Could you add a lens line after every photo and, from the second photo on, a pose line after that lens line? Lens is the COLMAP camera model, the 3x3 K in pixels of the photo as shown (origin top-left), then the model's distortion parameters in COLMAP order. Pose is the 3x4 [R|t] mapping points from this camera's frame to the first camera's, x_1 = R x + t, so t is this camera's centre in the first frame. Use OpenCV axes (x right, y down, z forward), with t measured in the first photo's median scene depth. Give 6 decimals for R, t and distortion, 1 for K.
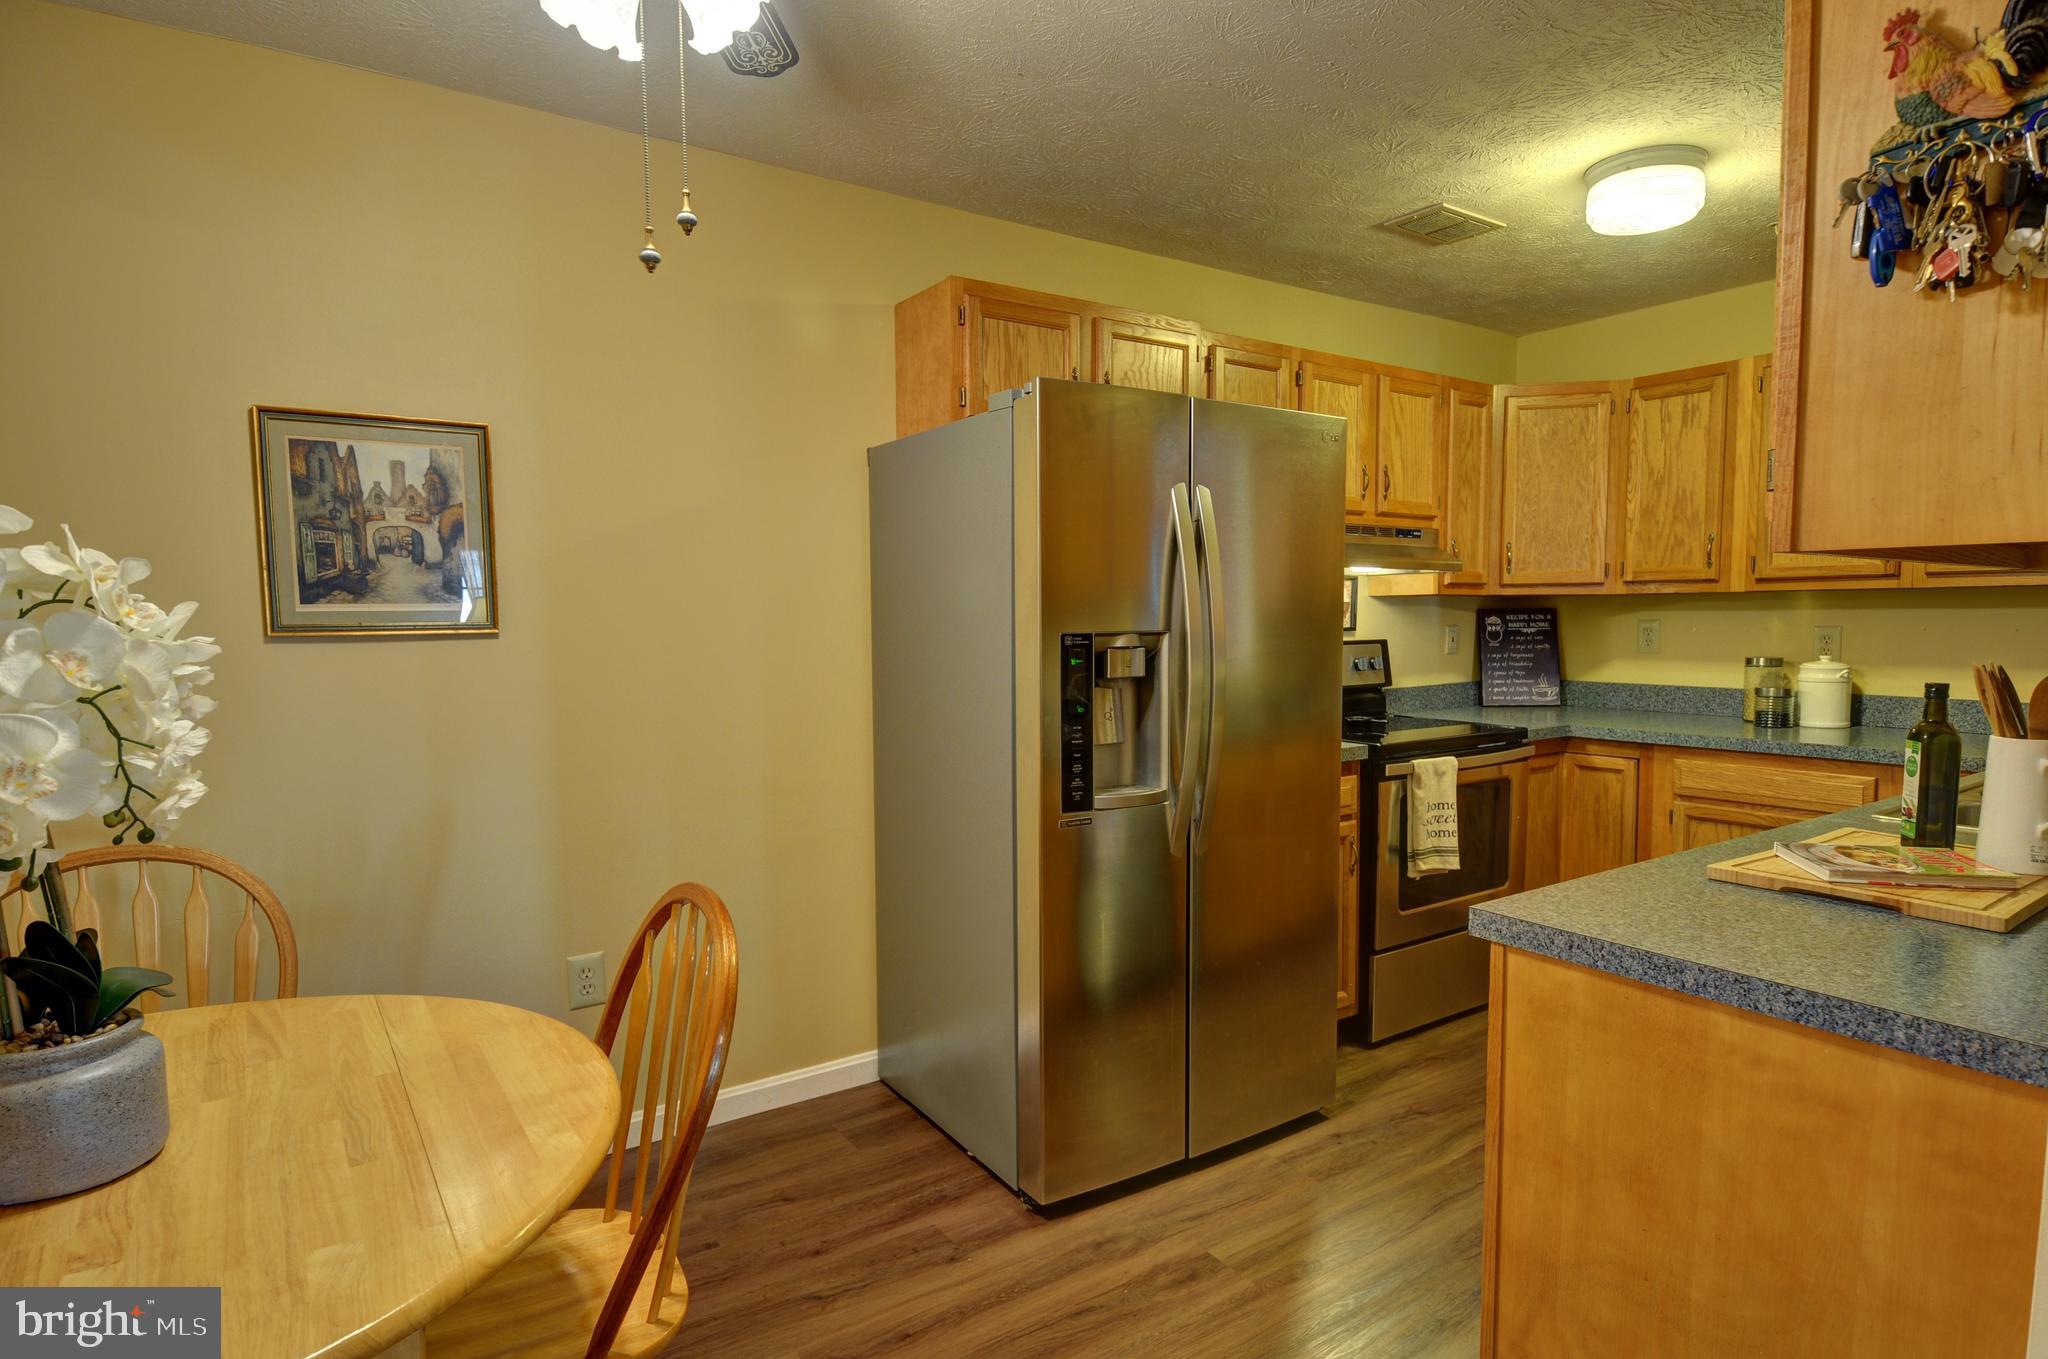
lens RADIAL K [[1073.9, 0, 1023.7], [0, 1073.9, 691.4], [0, 0, 1]] dist [0.015250, -0.019889]
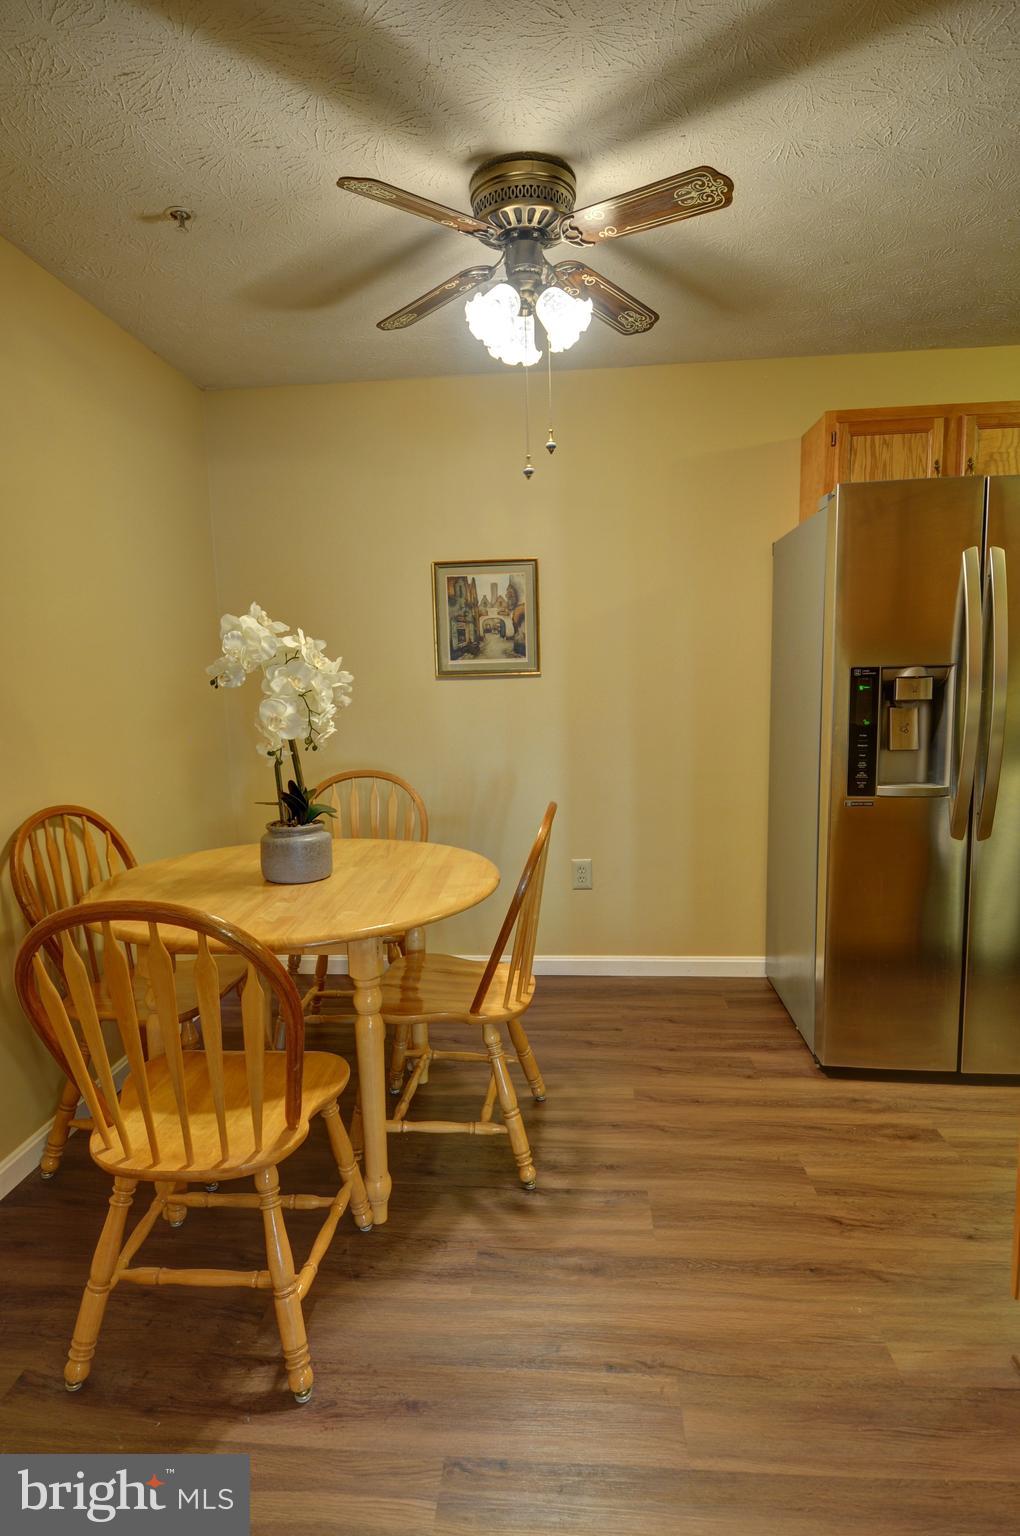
lens RADIAL K [[805.4, 0, 504.8], [0, 805.4, 766.9], [0, 0, 1]] dist [0.015250, -0.019889]
pose [[0.778676, 0.056794, -0.624850, 0.343440], [-0.025534, 0.997938, 0.058884, 0.024641], [0.626906, -0.029897, 0.778521, -0.101493]]
